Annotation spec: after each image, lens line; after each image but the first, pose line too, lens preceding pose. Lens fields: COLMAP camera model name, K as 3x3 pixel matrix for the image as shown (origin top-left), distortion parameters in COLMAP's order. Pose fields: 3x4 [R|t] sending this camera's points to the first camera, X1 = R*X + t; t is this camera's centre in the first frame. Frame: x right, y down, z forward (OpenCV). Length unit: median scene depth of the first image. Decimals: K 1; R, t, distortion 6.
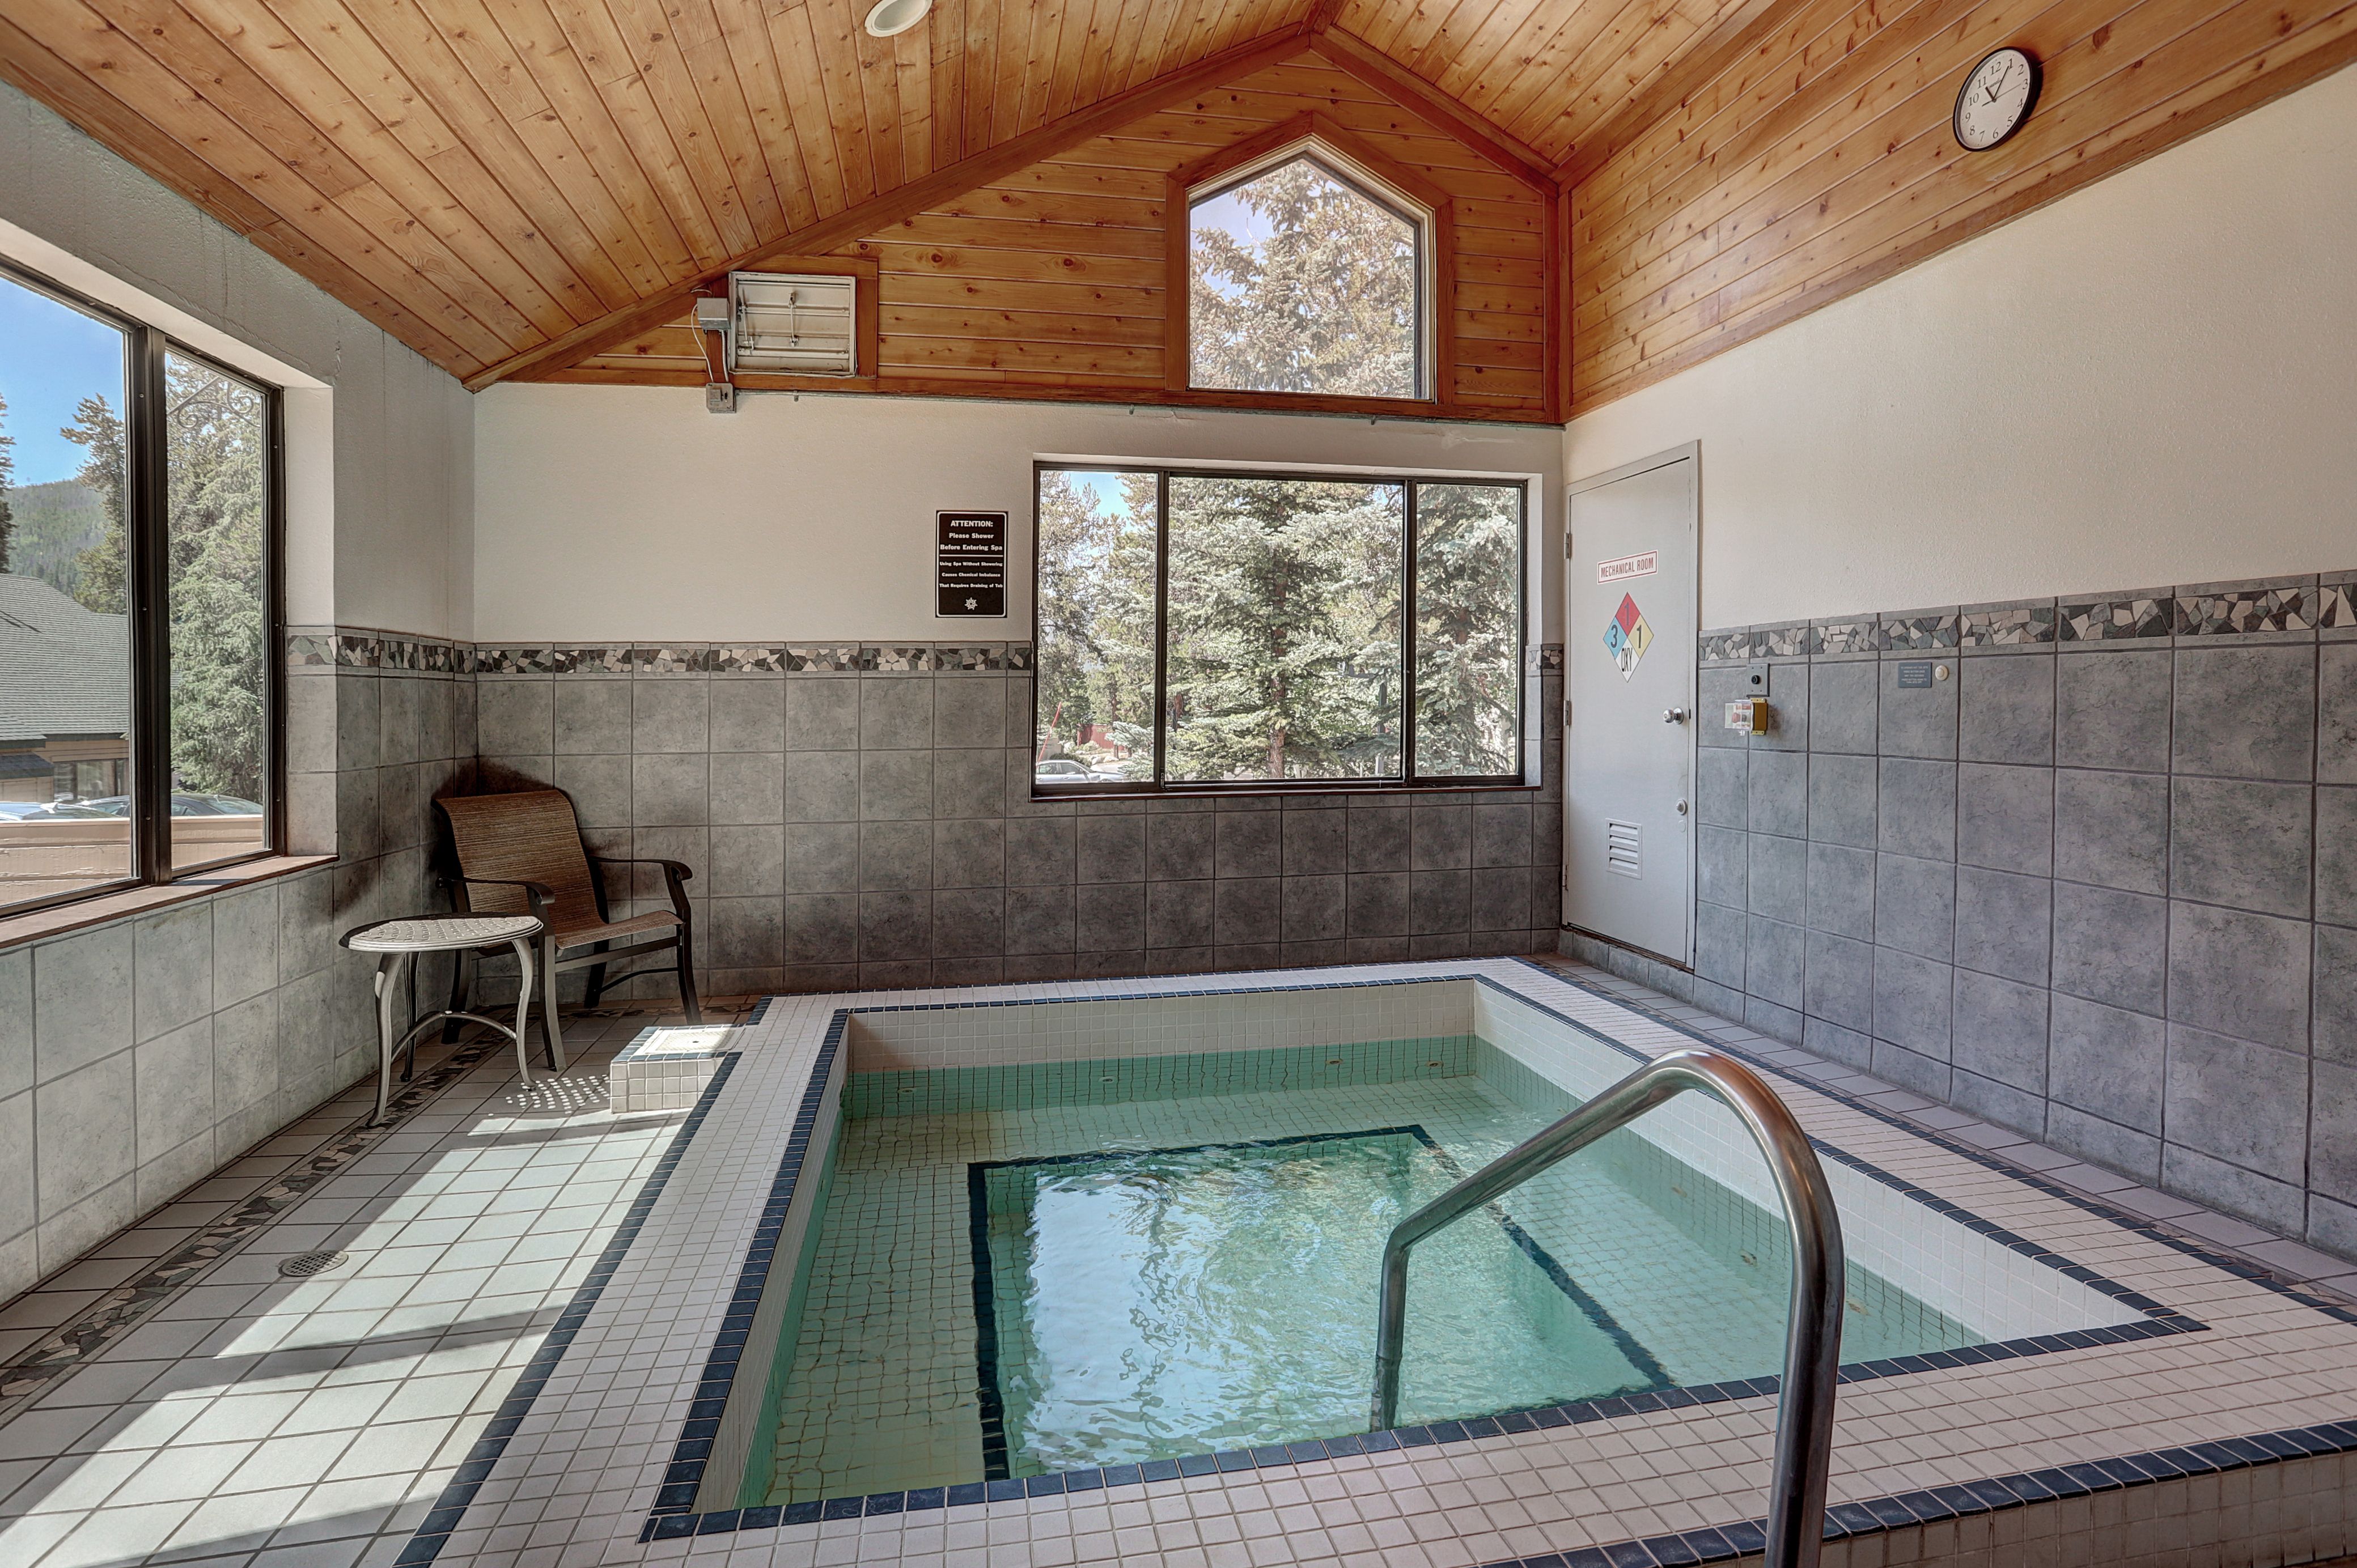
lens RADIAL K [[1173.7, 0, 1176.9], [0, 1173.7, 817.3], [0, 0, 1]] dist [-0.069387, 0.024296]
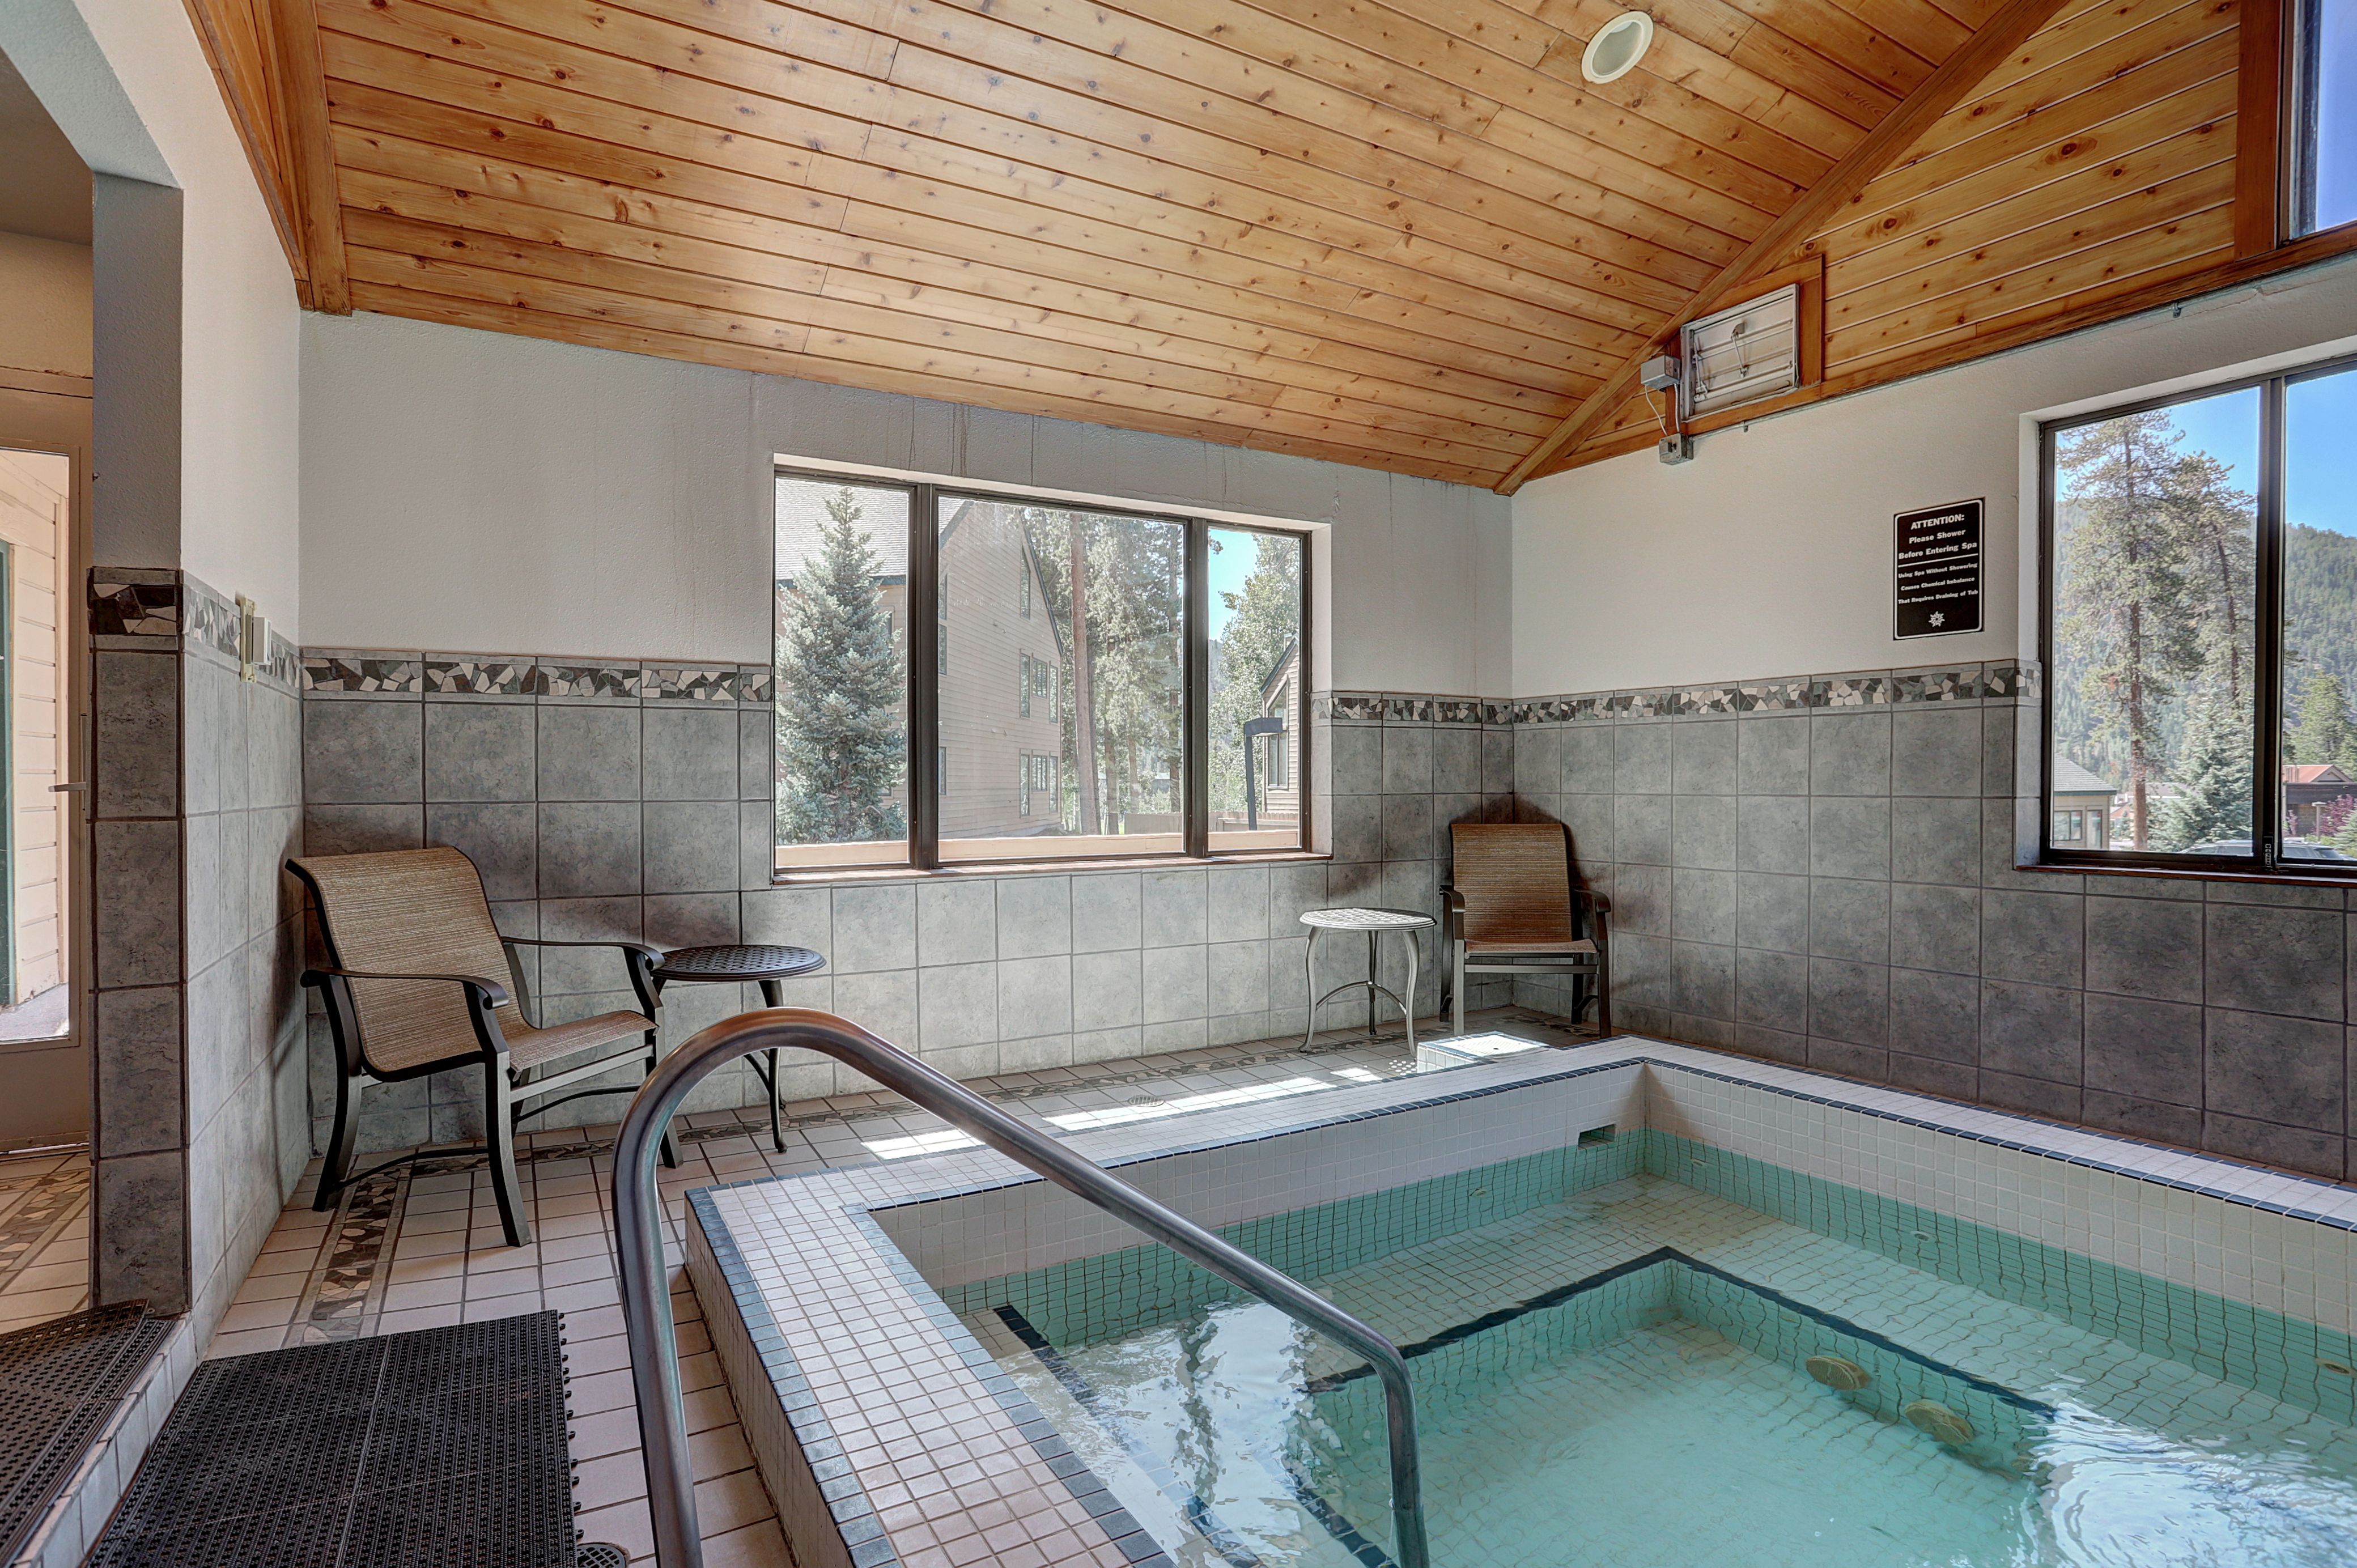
lens RADIAL K [[1186.5, 0, 1178.5], [0, 1186.5, 784.0], [0, 0, 1]] dist [-0.064659, 0.033463]
pose [[0.332954, 0.007805, -0.942911, 0.419510], [-0.090443, 0.995620, -0.023695, -0.001540], [0.938596, 0.093169, 0.332202, 0.251769]]
